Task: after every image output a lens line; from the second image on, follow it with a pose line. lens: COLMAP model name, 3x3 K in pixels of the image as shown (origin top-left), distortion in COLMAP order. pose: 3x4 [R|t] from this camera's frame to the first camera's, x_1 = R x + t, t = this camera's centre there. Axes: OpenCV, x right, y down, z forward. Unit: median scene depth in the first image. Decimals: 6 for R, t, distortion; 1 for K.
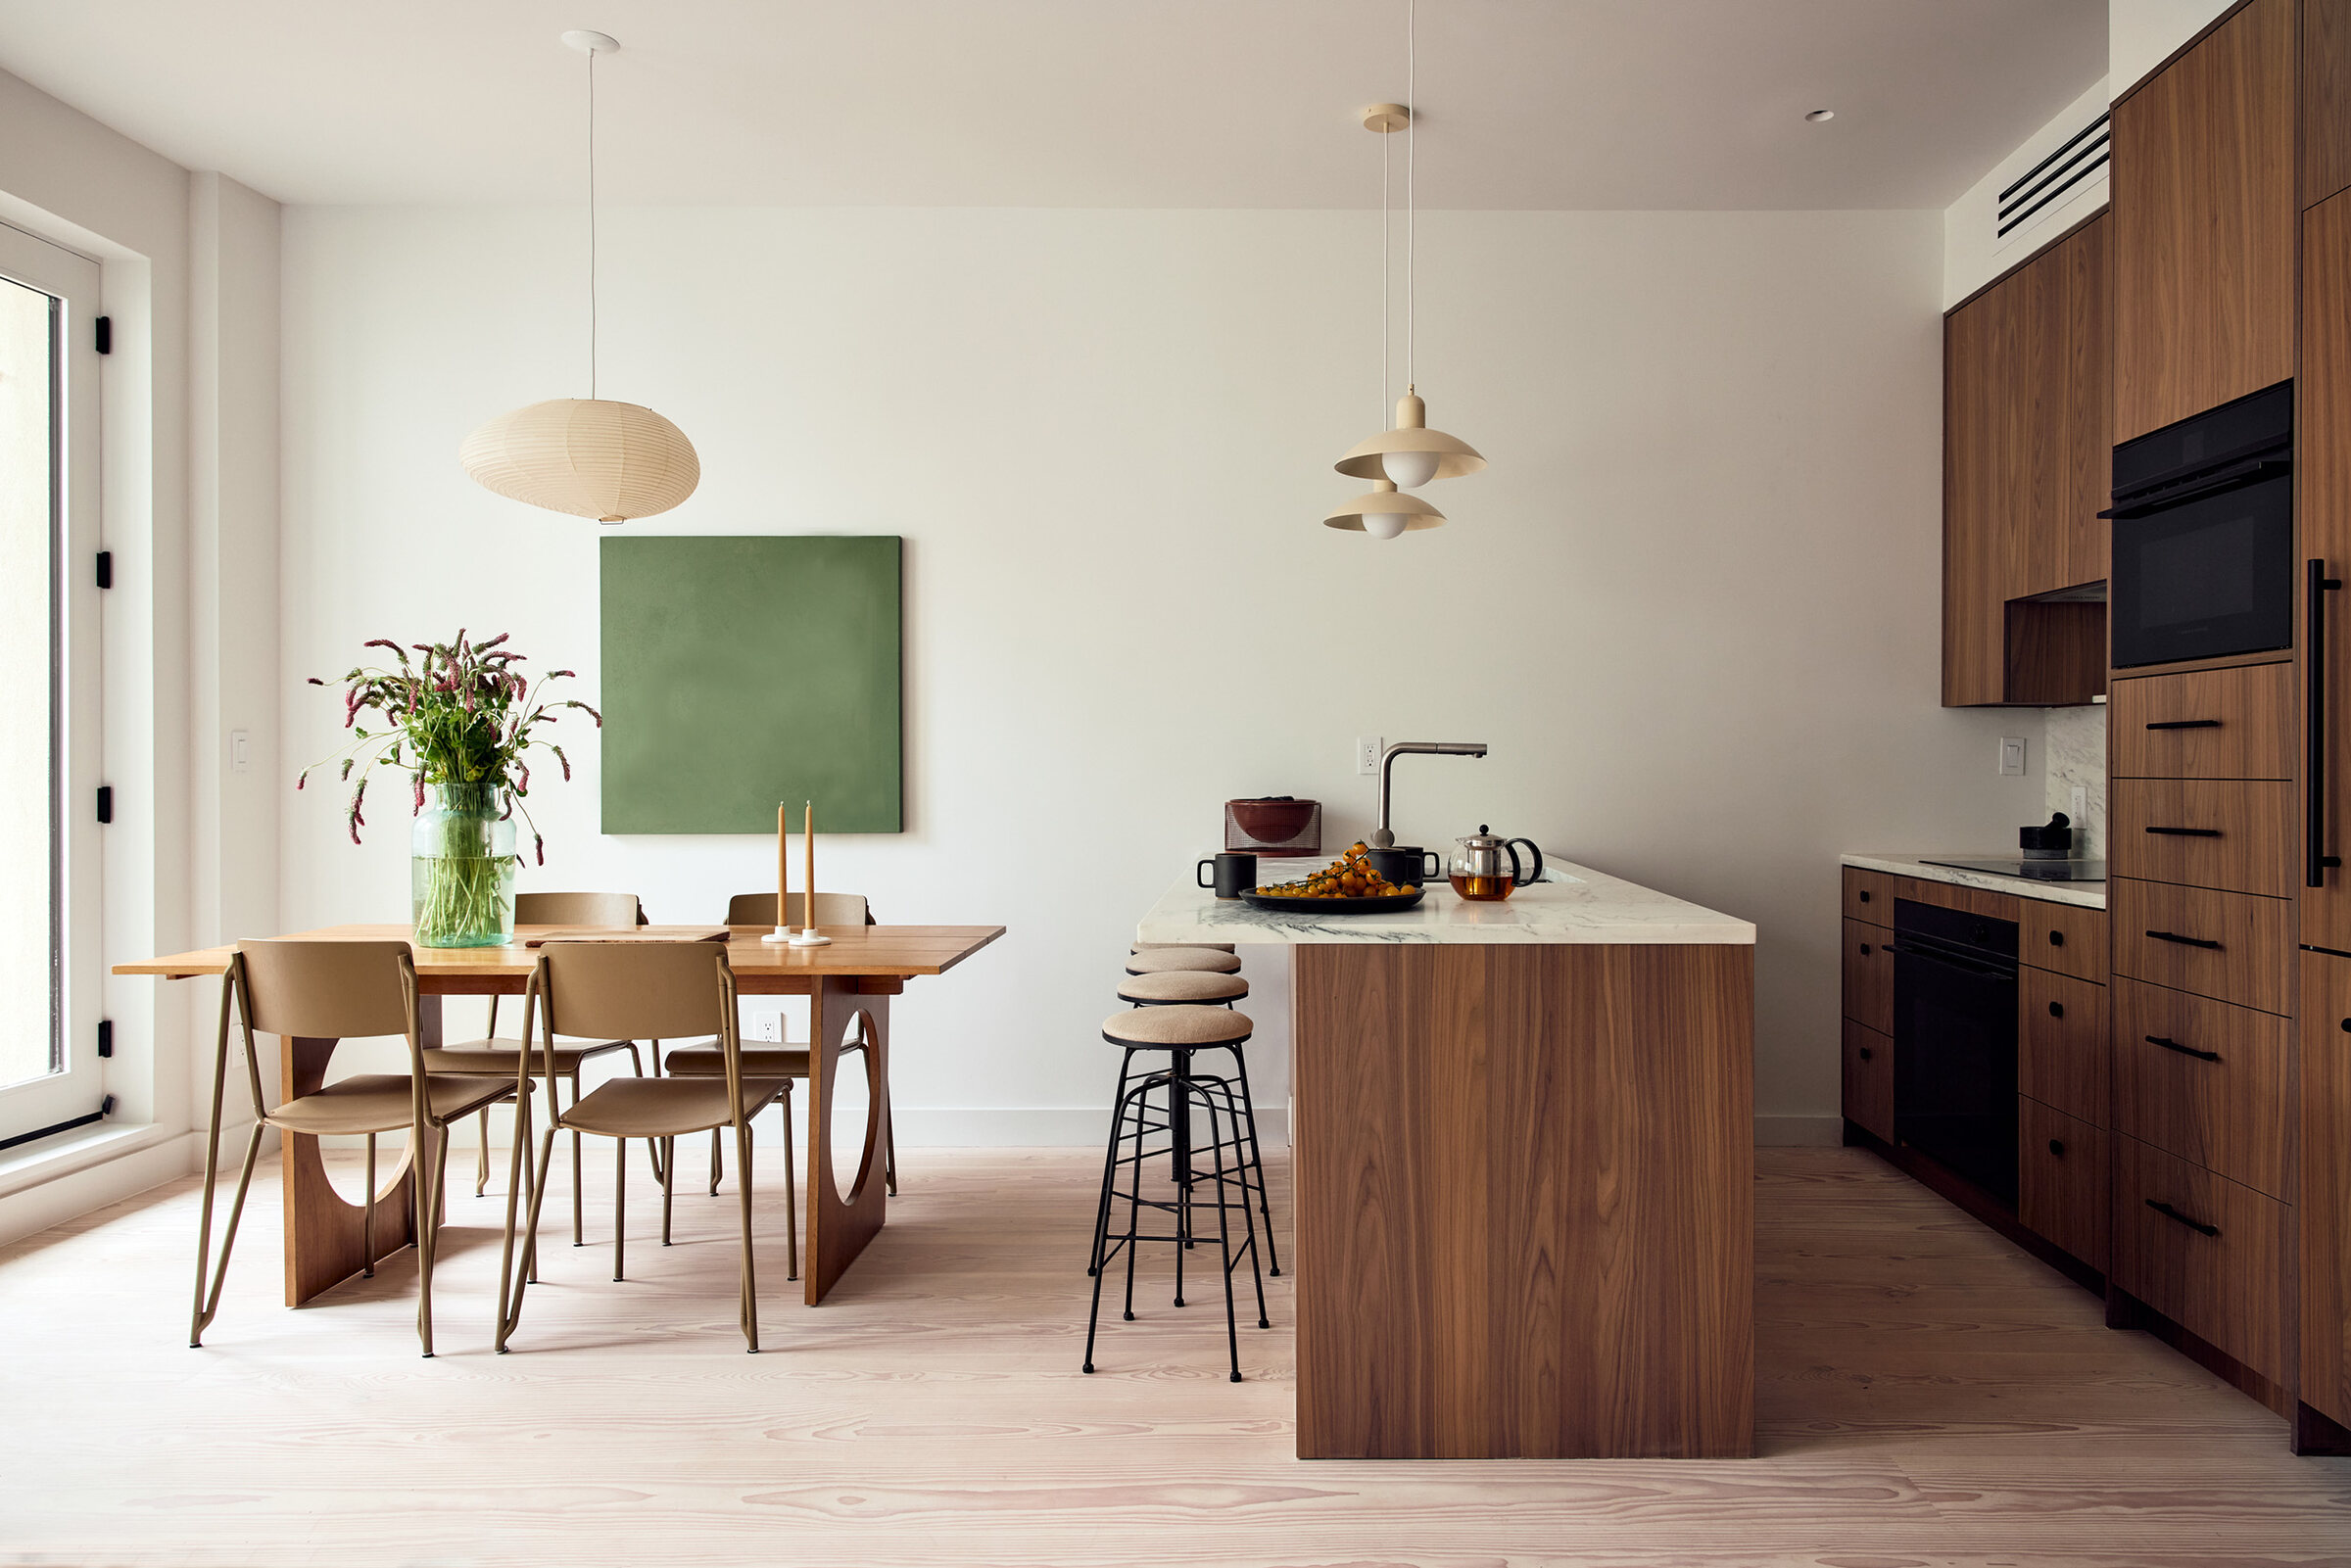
lens RADIAL K [[1635.5, 0, 1175.5], [0, 1635.5, 784.0], [0, 0, 1]] dist [-0.001667, -0.000456]
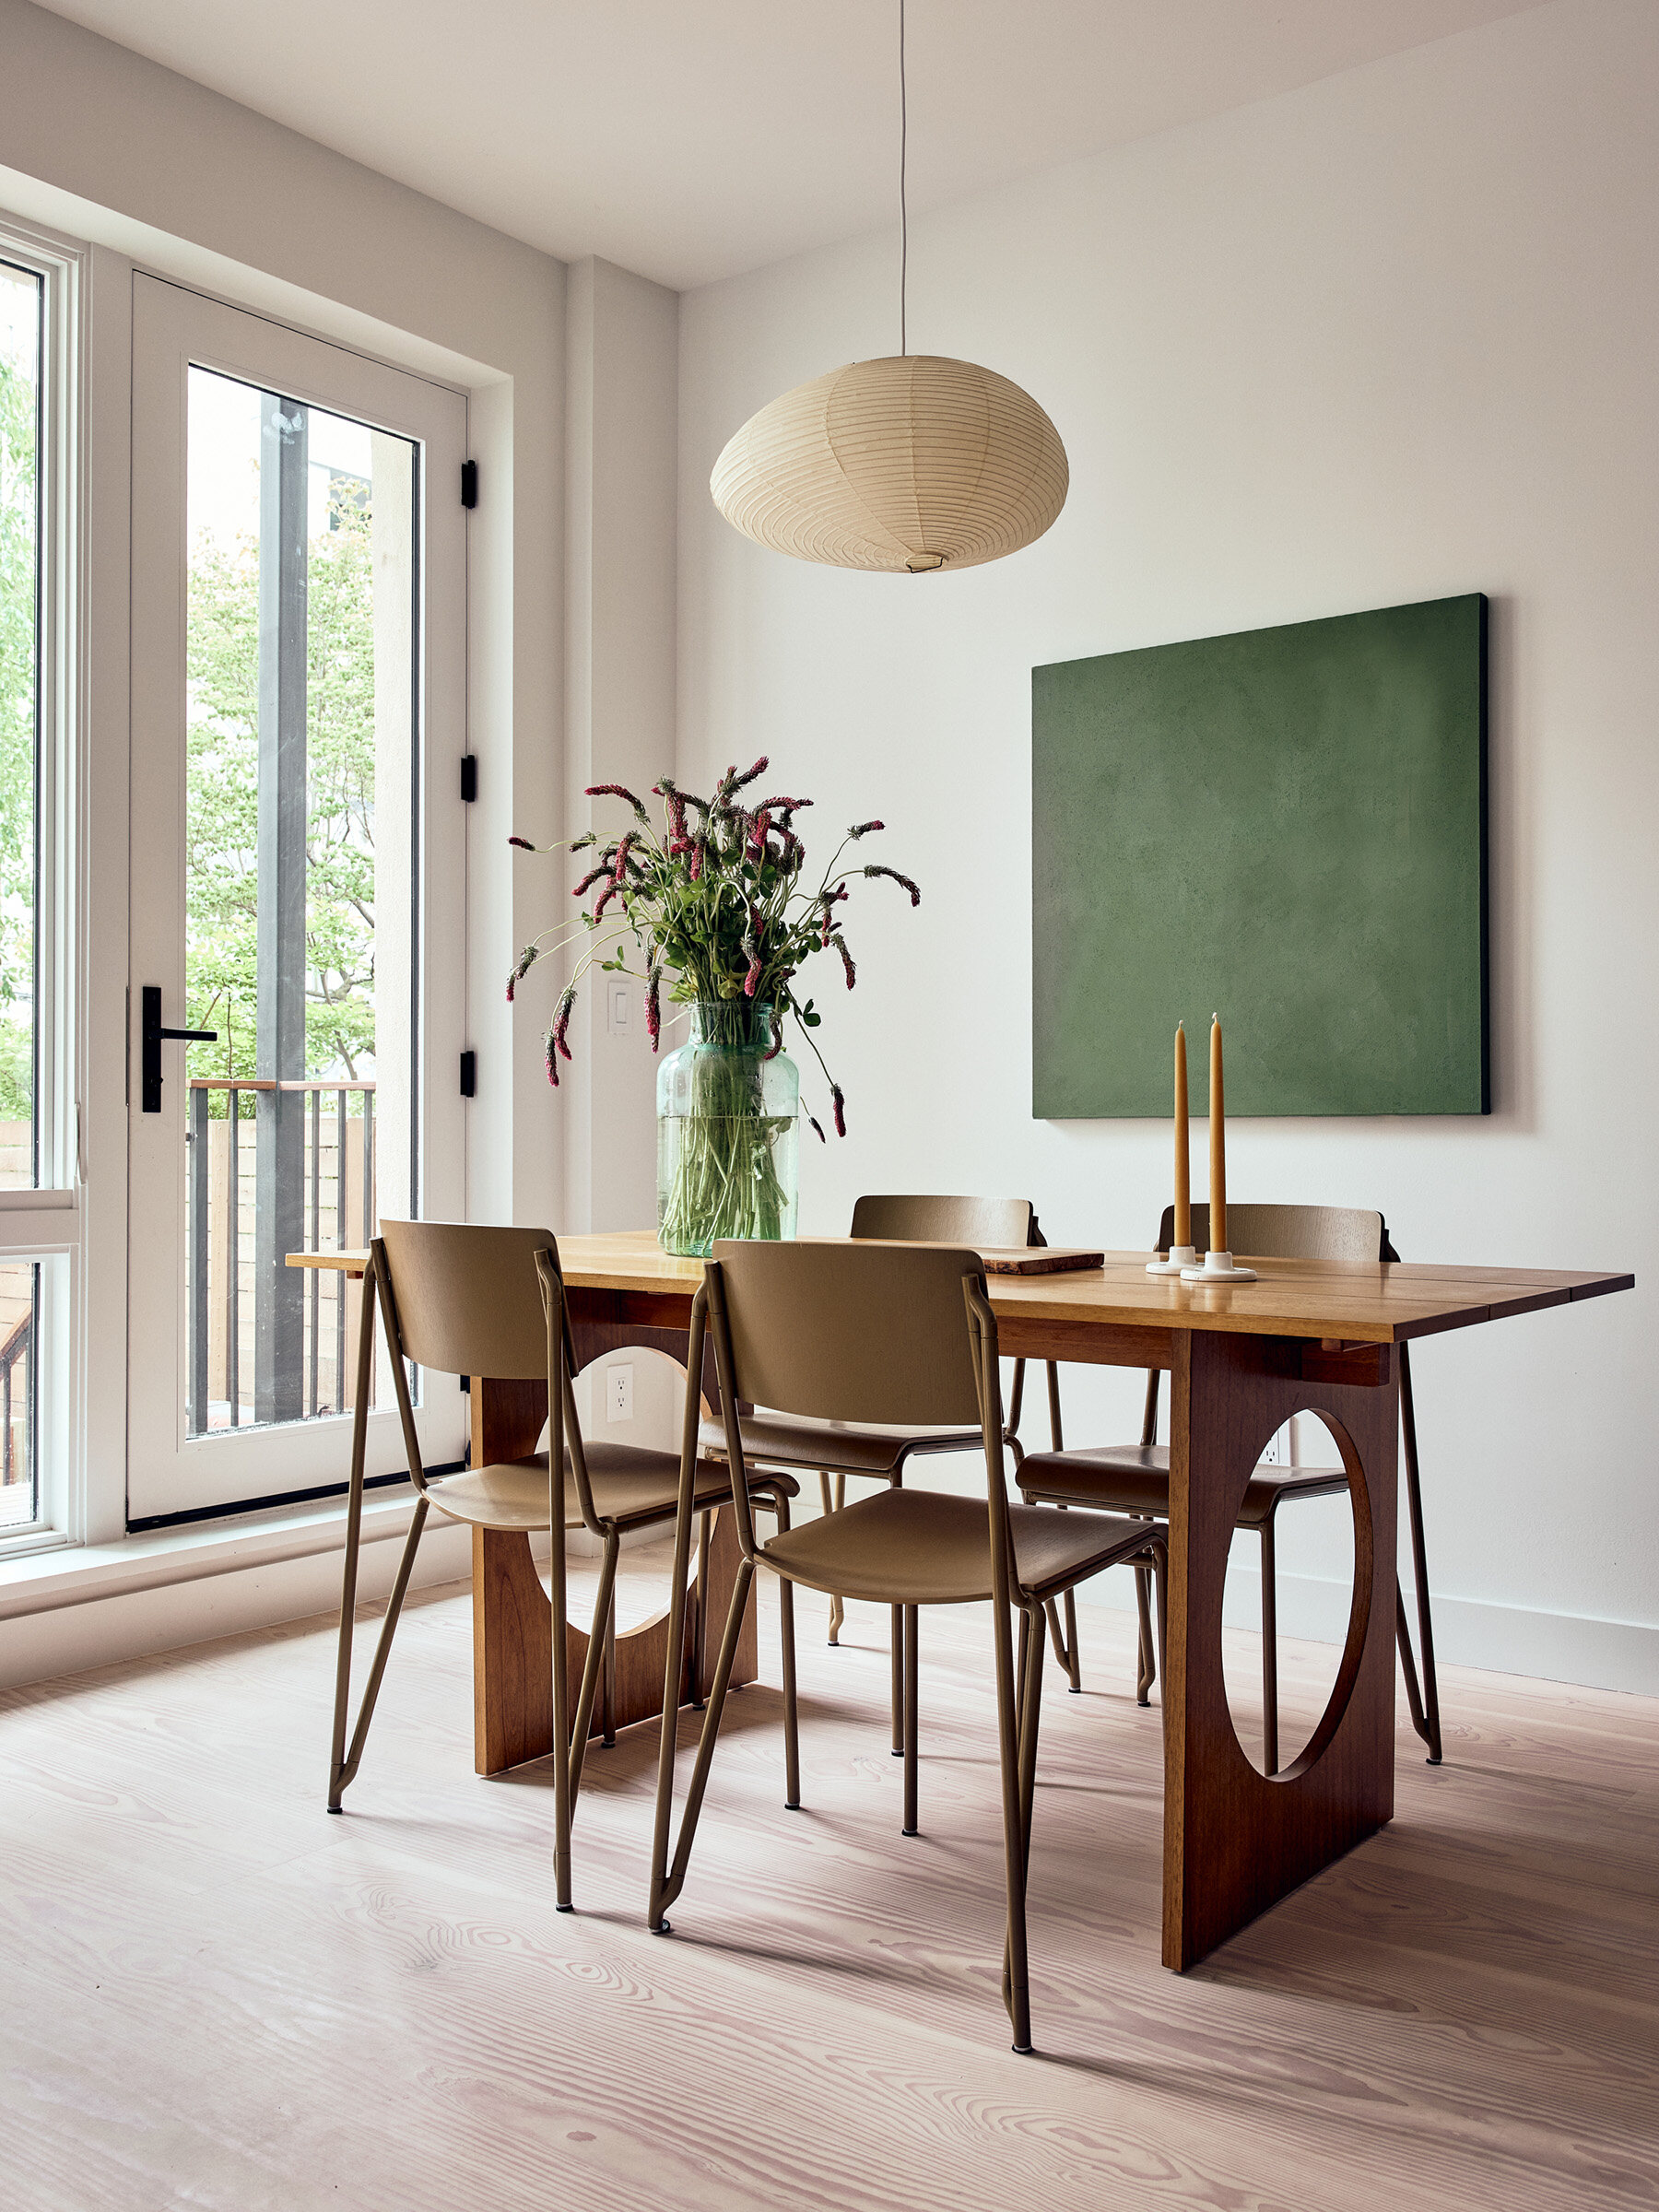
lens RADIAL K [[1961.1, 0, 829.5], [0, 1961.1, 1106.0], [0, 0, 1]] dist [-0.008111, 0.009929]
pose [[0.827047, 0.001817, -0.562130, 0.033112], [-0.015135, 0.999704, -0.019037, 0.055030], [0.561929, 0.024253, 0.826830, 0.393929]]
